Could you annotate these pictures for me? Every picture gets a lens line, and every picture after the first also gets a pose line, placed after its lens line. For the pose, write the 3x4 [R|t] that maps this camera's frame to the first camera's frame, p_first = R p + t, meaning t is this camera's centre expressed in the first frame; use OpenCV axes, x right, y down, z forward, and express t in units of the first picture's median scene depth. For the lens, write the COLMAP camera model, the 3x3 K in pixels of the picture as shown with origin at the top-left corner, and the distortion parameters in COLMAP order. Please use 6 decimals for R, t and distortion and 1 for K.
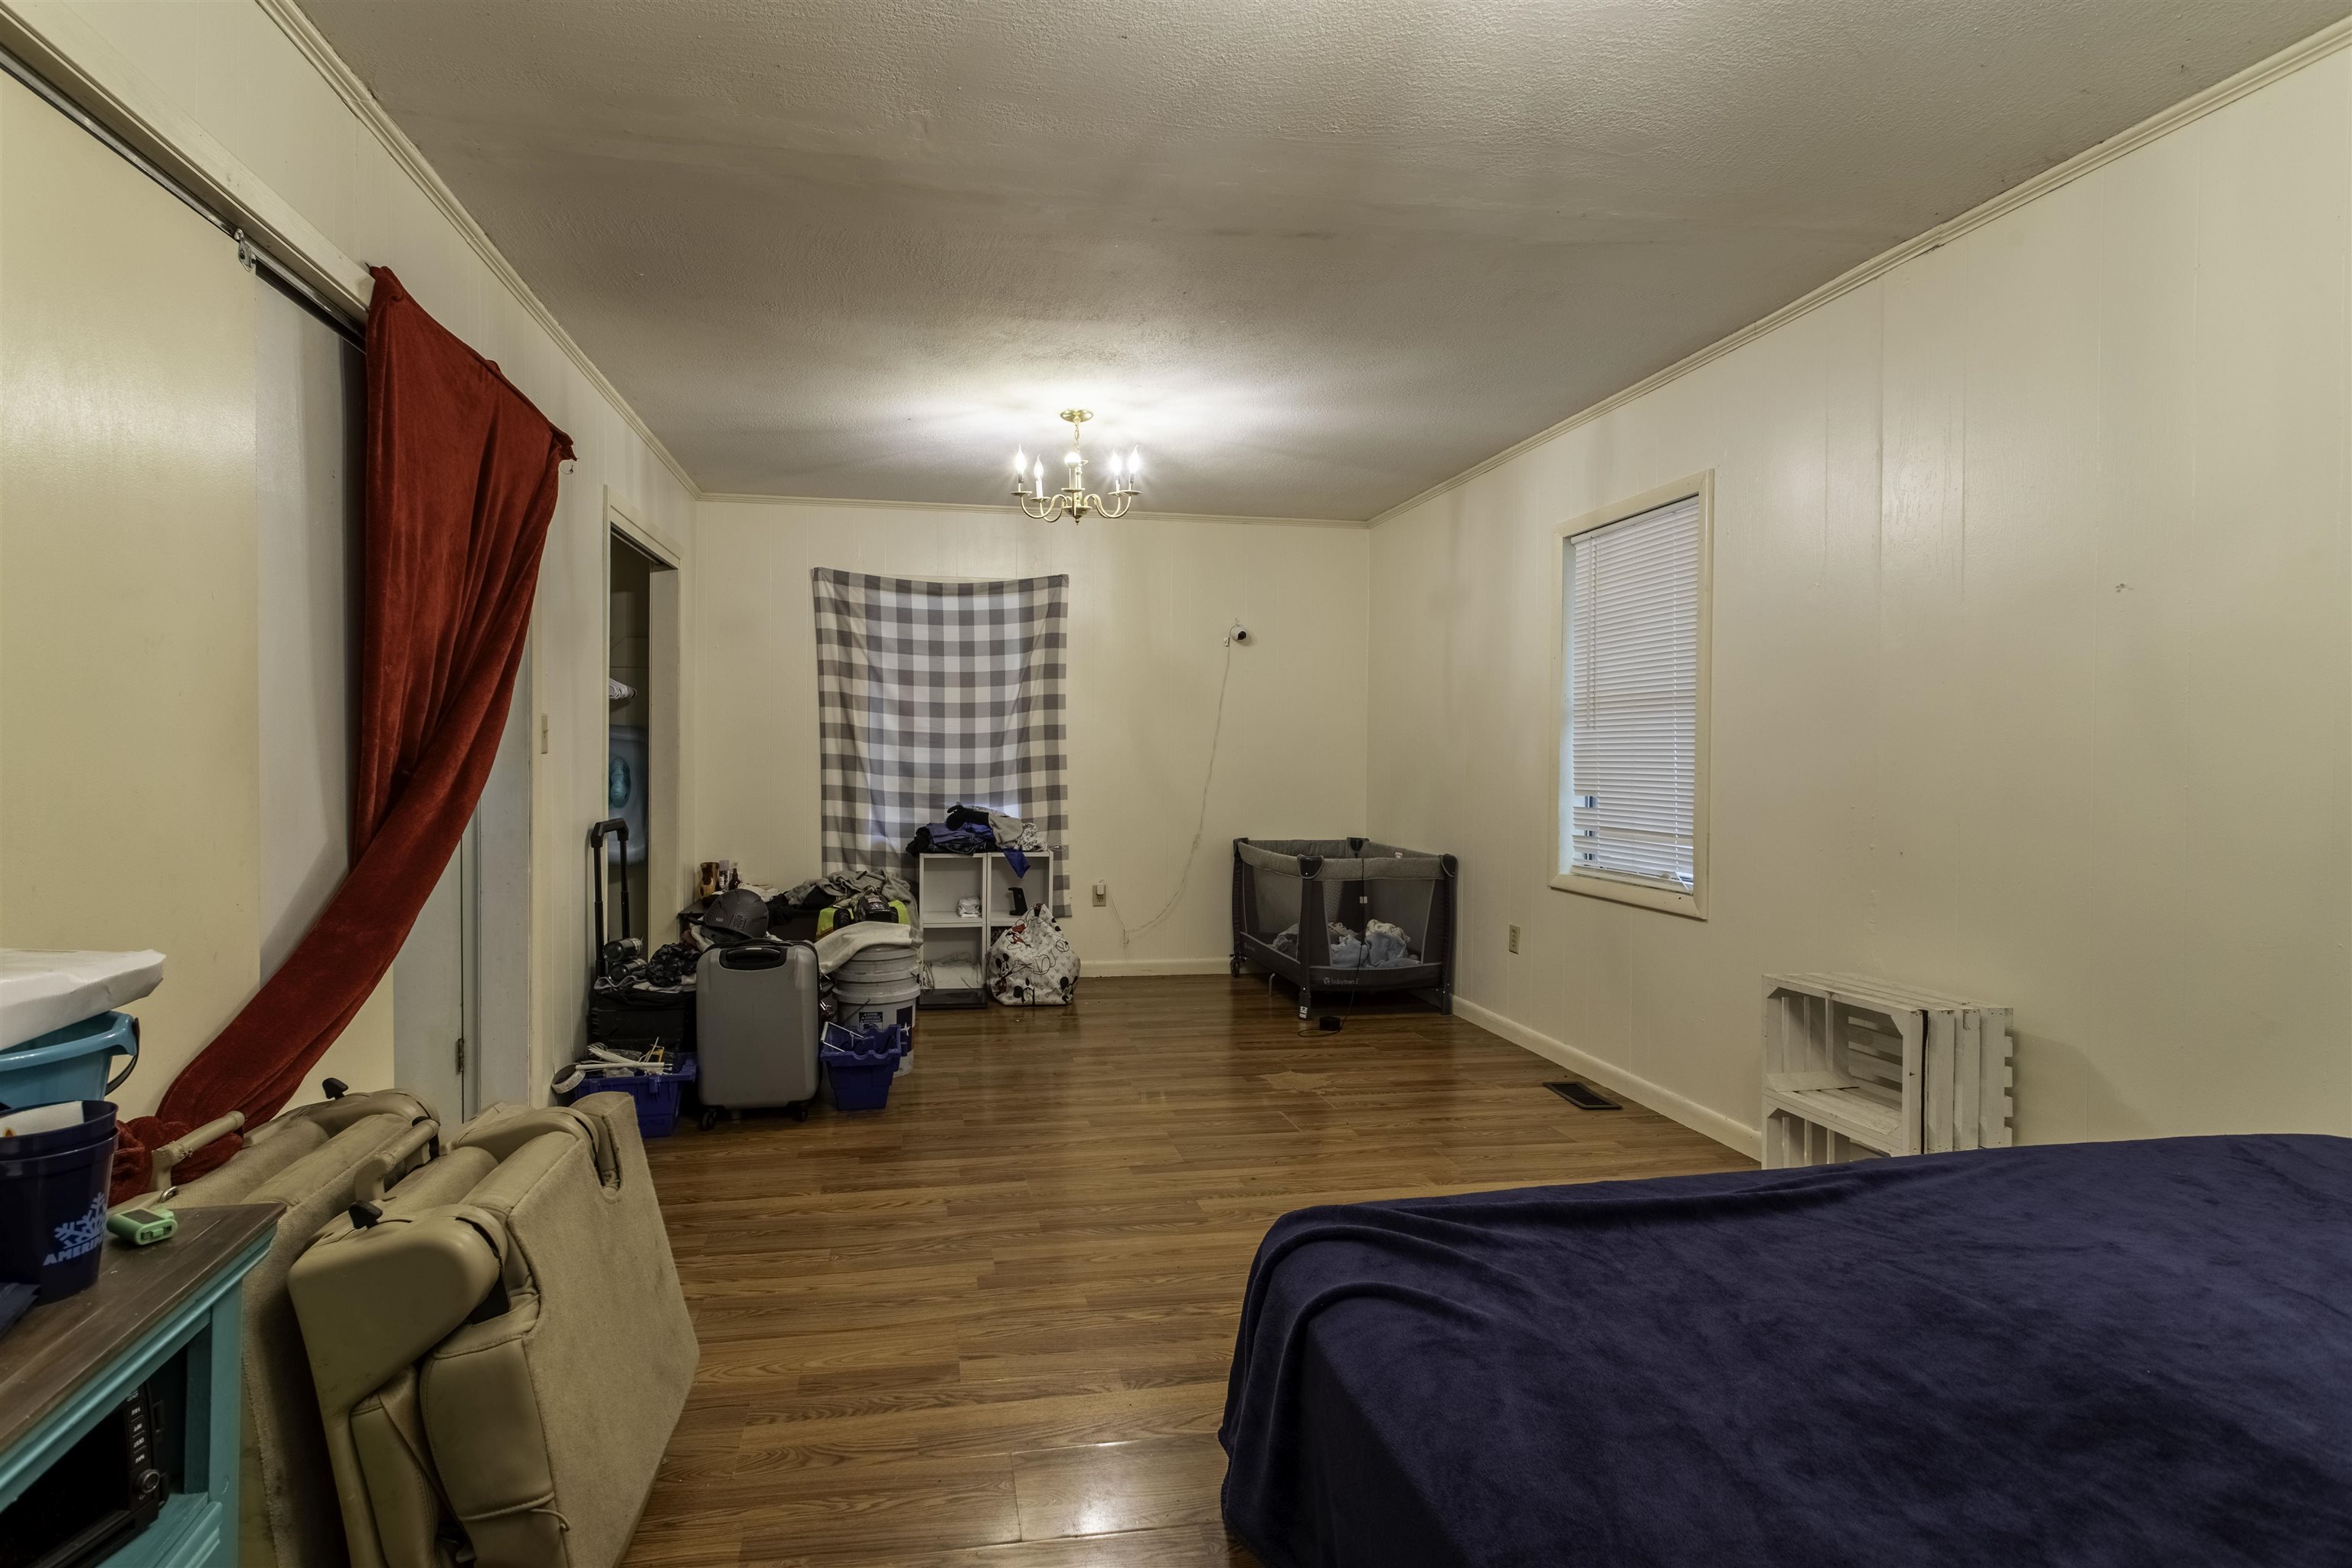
lens RADIAL K [[1121.0, 0, 1144.8], [0, 1121.0, 796.6], [0, 0, 1]] dist [0.001298, 0.000825]
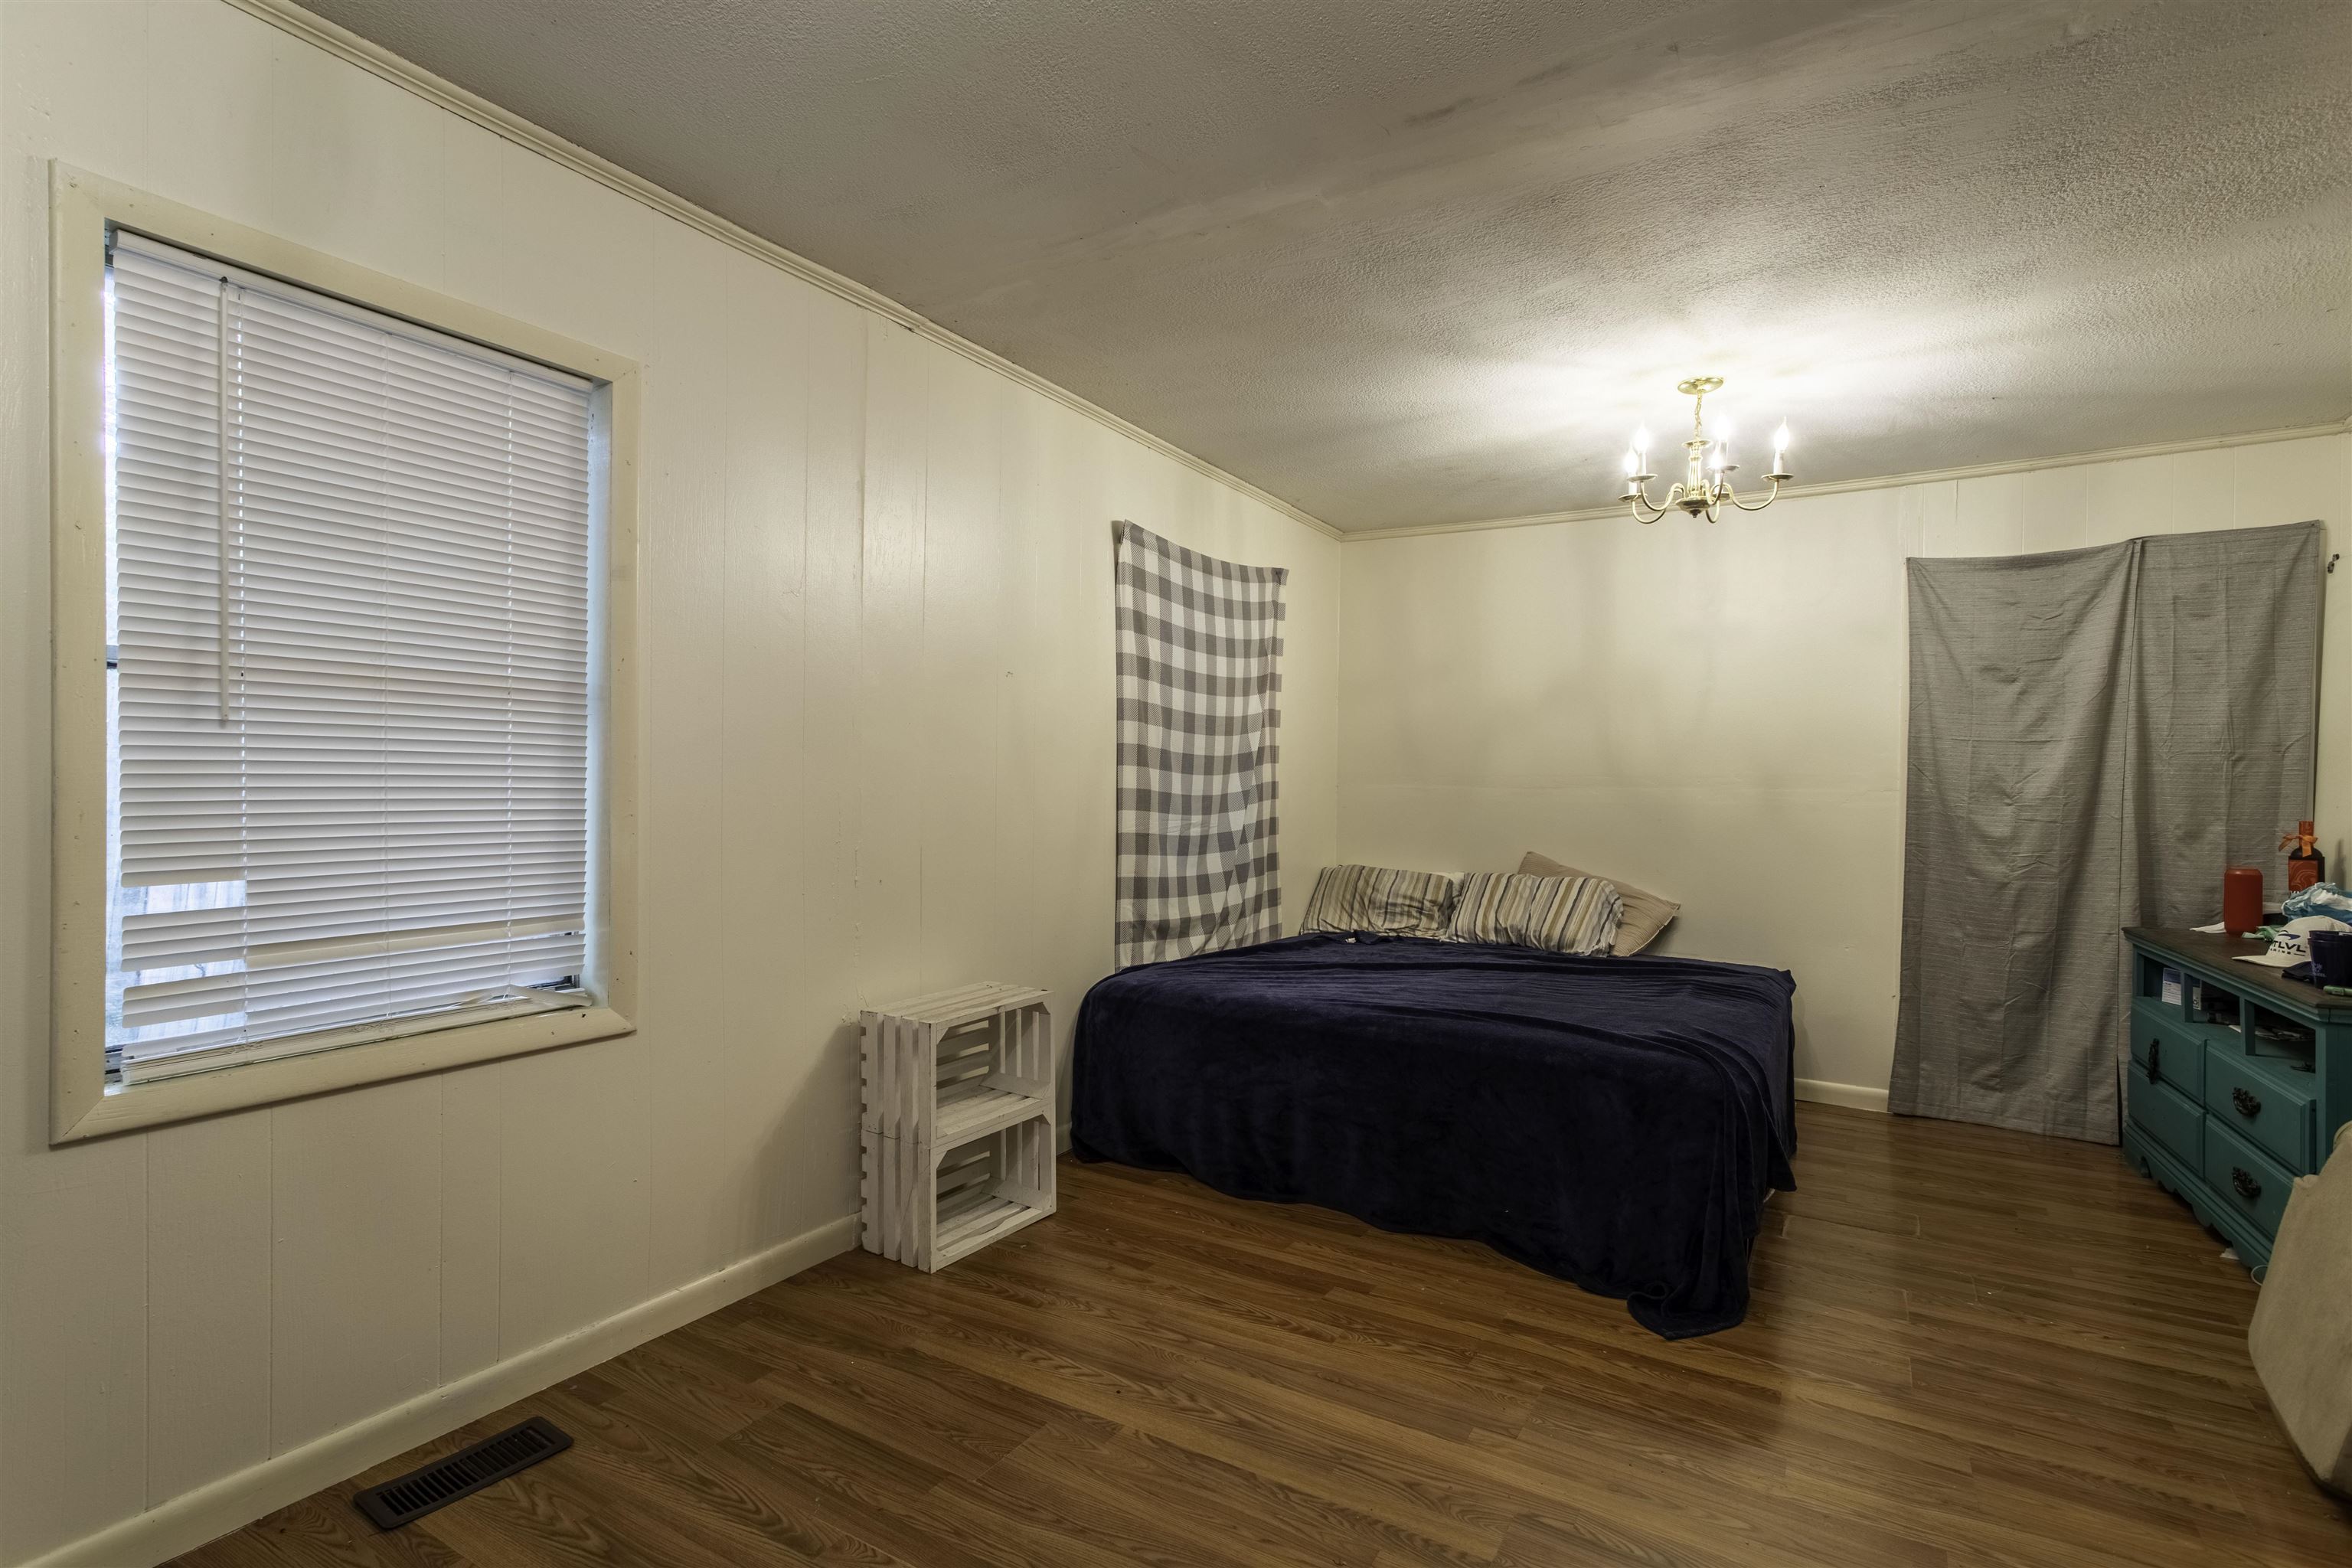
lens RADIAL K [[1121.0, 0, 1144.8], [0, 1121.0, 796.6], [0, 0, 1]] dist [0.001298, 0.000825]
pose [[-0.712831, -0.023456, 0.700943, -0.194867], [0.010212, 0.998988, 0.043814, -0.059529], [-0.701261, 0.038390, -0.711870, 1.307127]]
